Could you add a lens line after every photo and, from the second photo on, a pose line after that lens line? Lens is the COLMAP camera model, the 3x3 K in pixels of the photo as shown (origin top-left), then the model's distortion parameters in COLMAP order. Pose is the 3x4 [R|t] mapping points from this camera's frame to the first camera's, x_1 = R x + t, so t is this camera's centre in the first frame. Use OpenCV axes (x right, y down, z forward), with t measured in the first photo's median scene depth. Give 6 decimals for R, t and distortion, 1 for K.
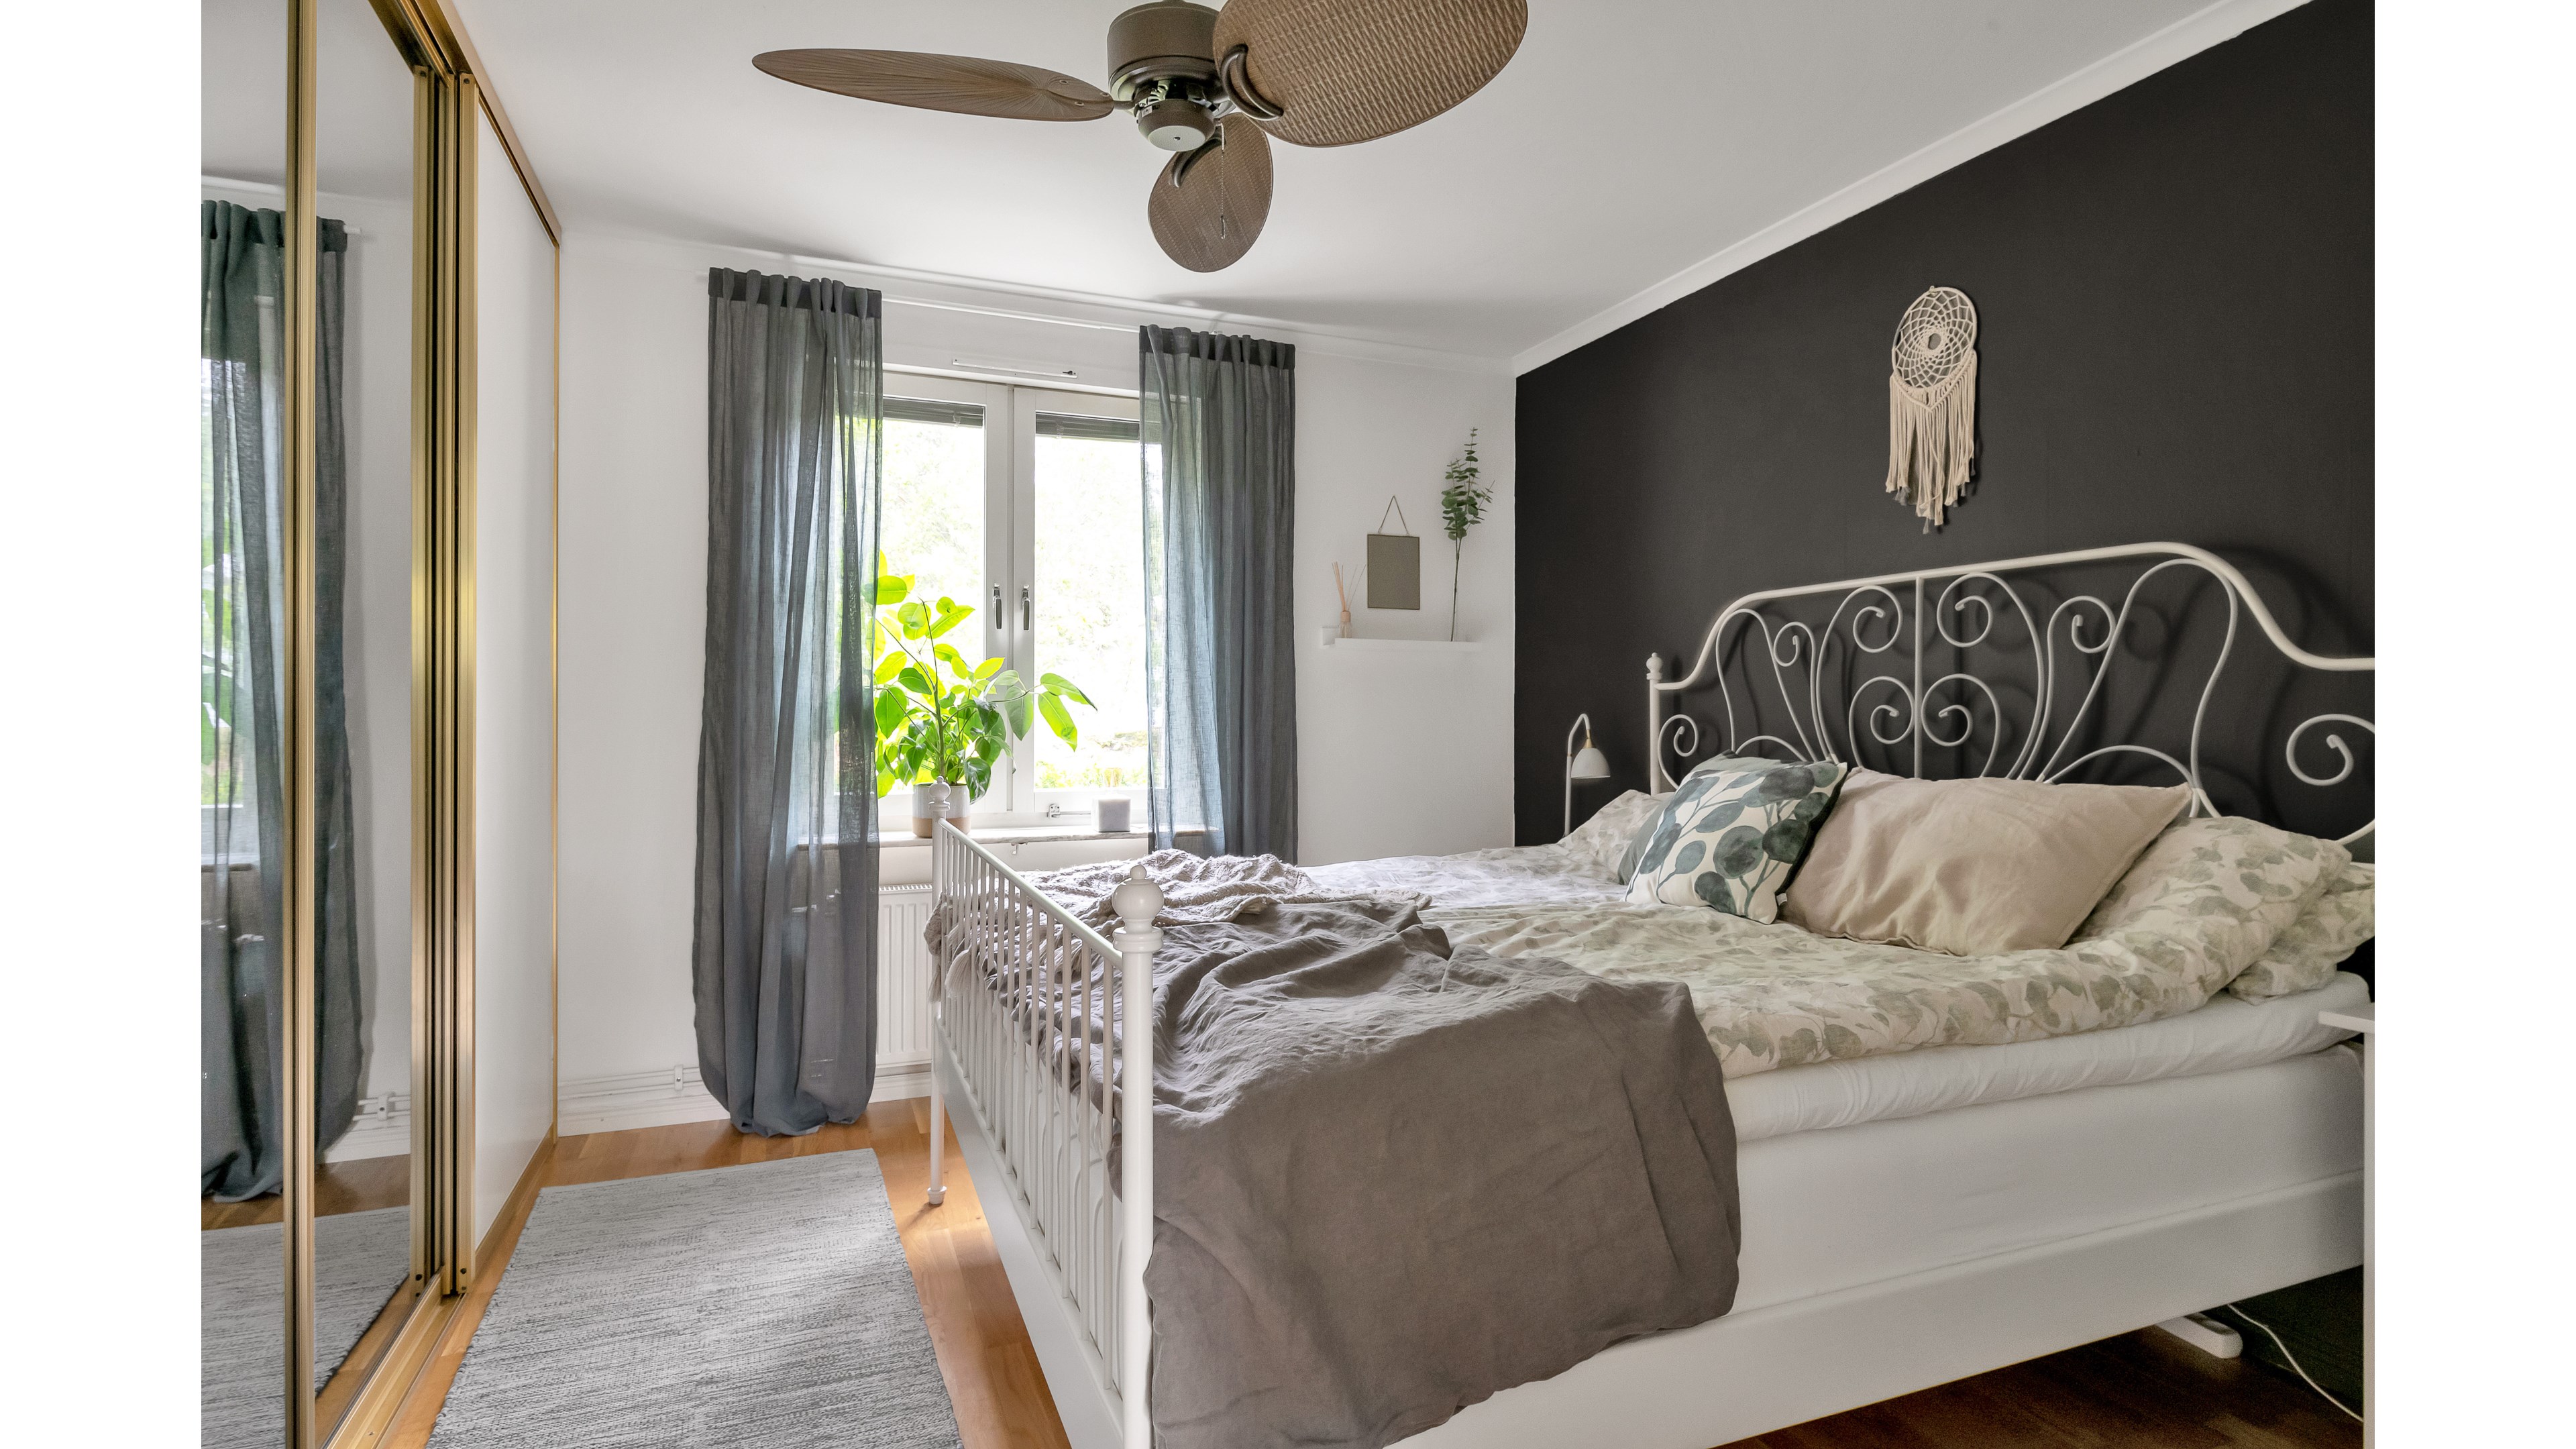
lens RADIAL K [[1232.7, 0, 1288.0], [0, 1232.7, 724.5], [0, 0, 1]] dist [-0.000318, -0.000502]
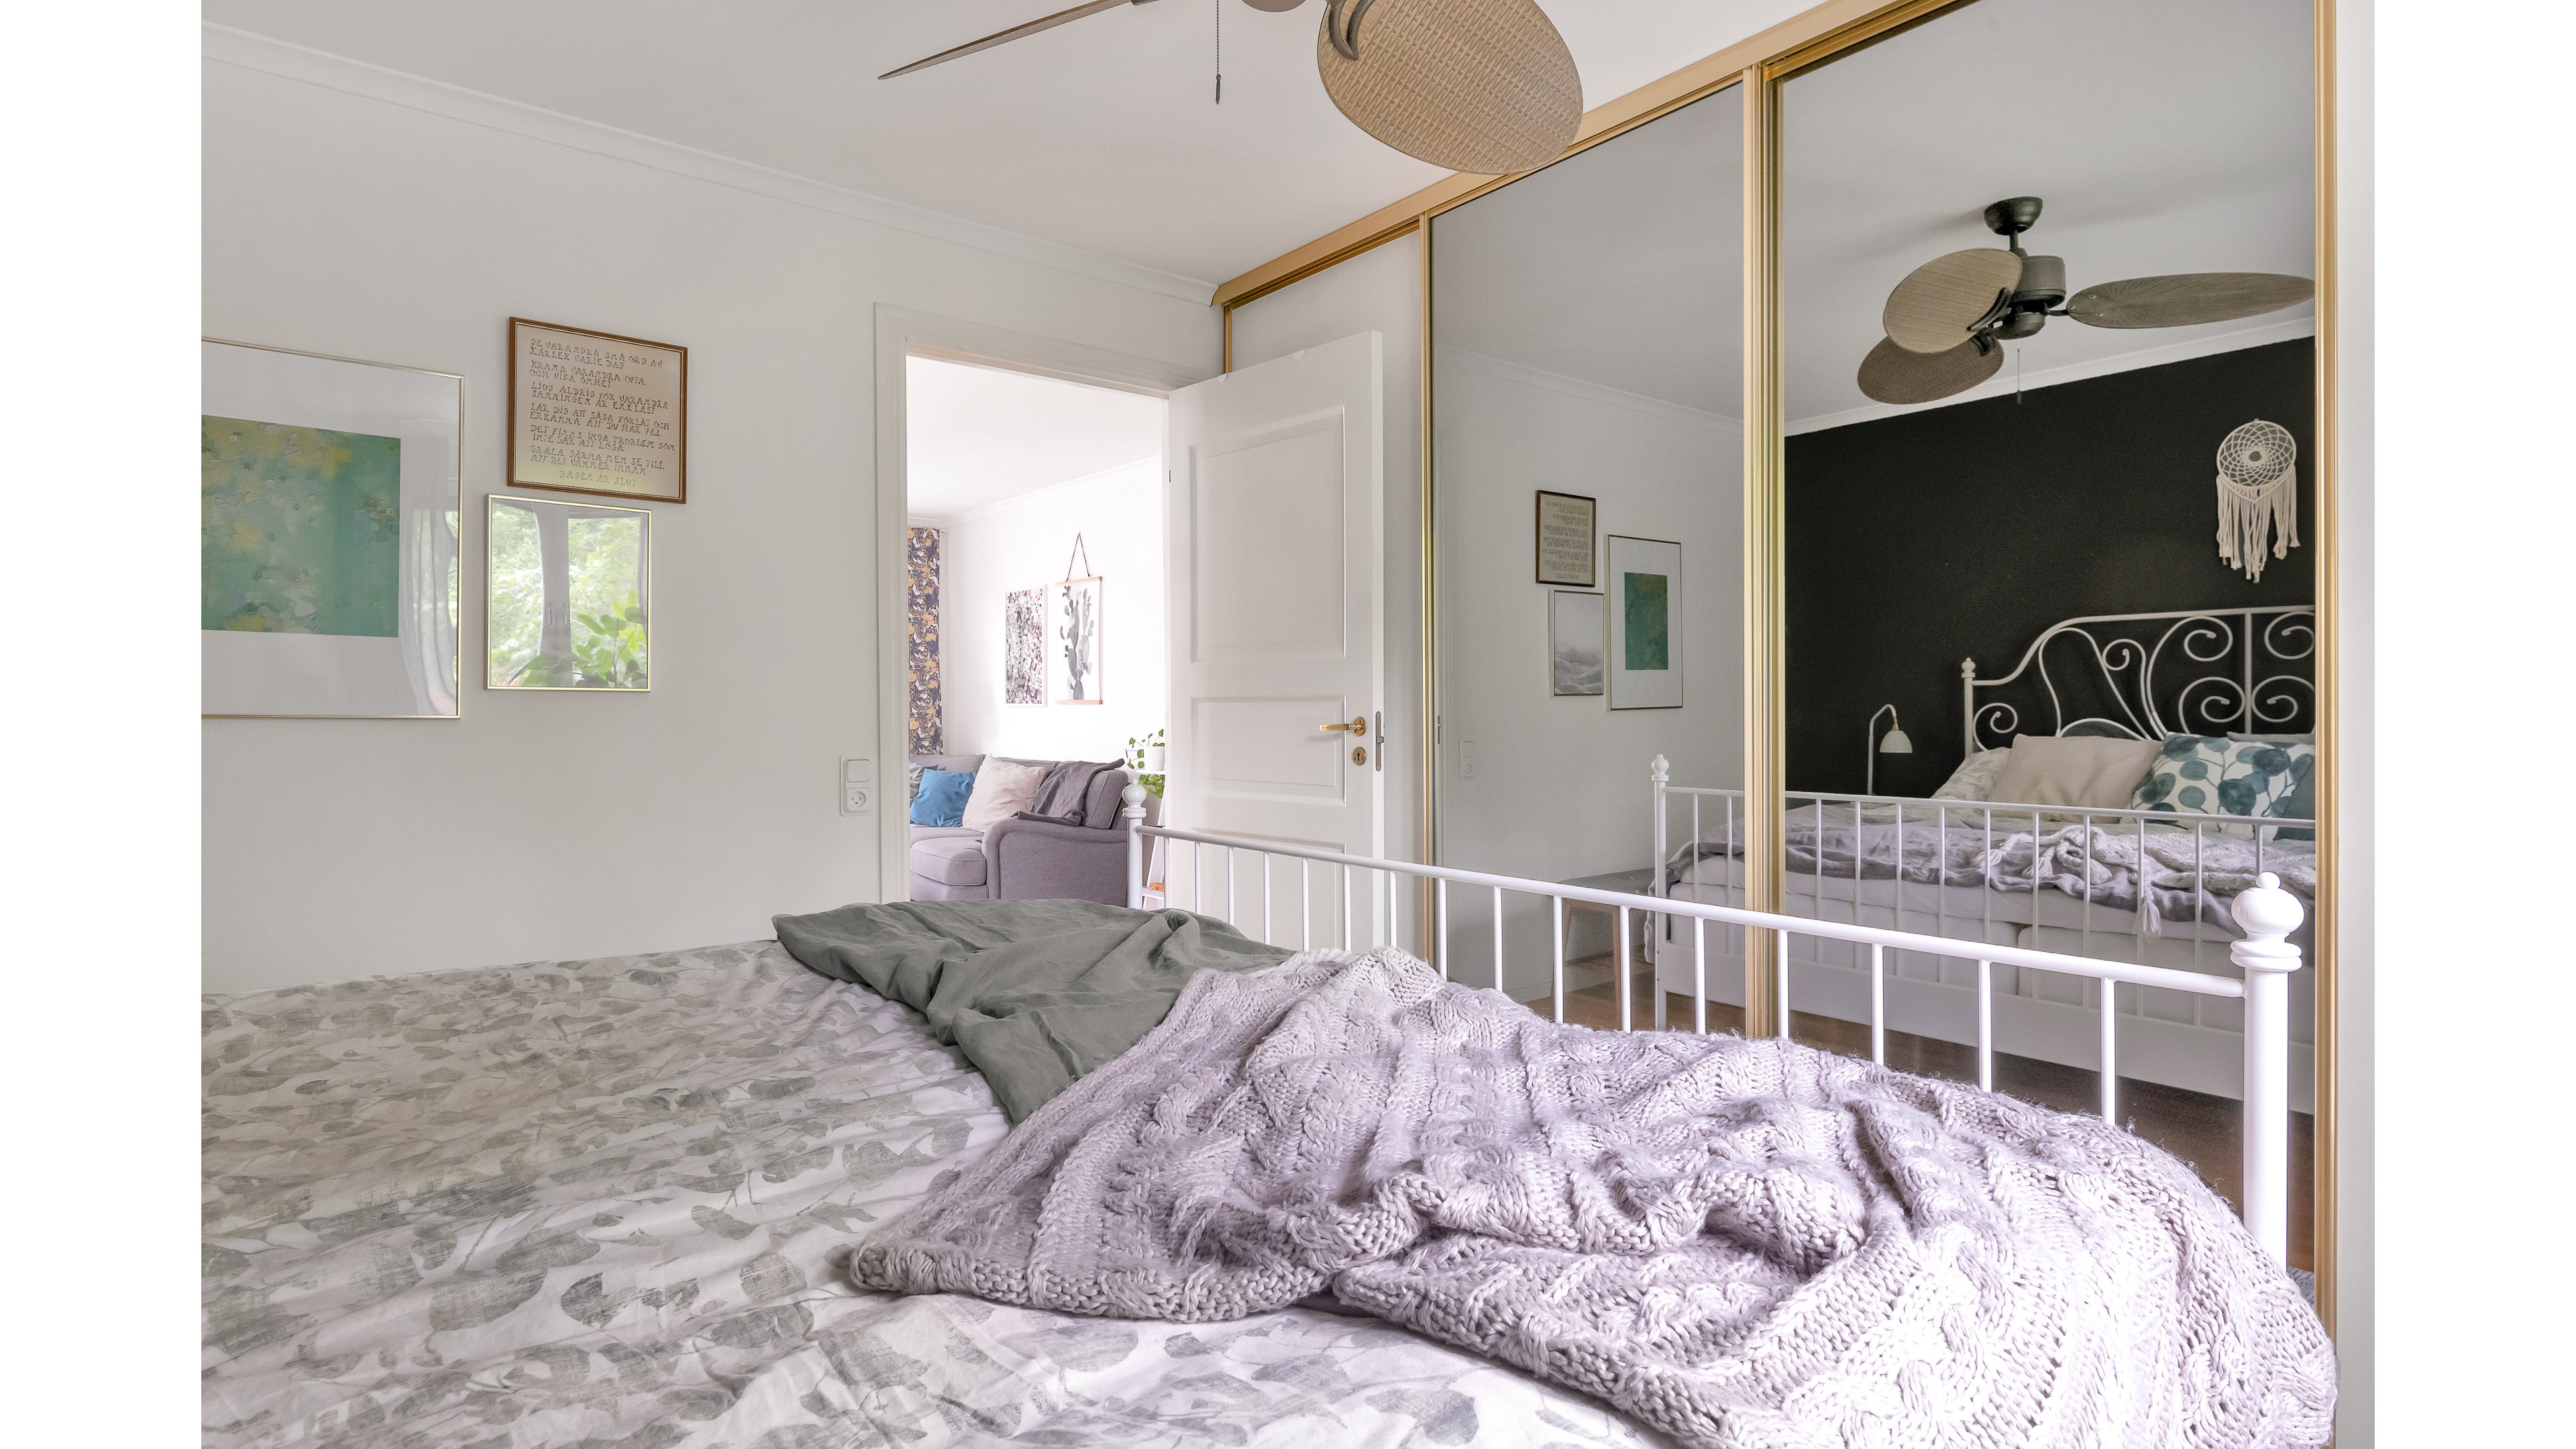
lens RADIAL K [[1232.7, 0, 1288.0], [0, 1232.7, 724.5], [0, 0, 1]] dist [-0.000318, -0.000502]
pose [[0.956017, -0.003431, 0.293291, -0.990610], [0.002584, 0.999991, 0.003278, 0.010357], [-0.293300, -0.002376, 0.956017, -0.100057]]
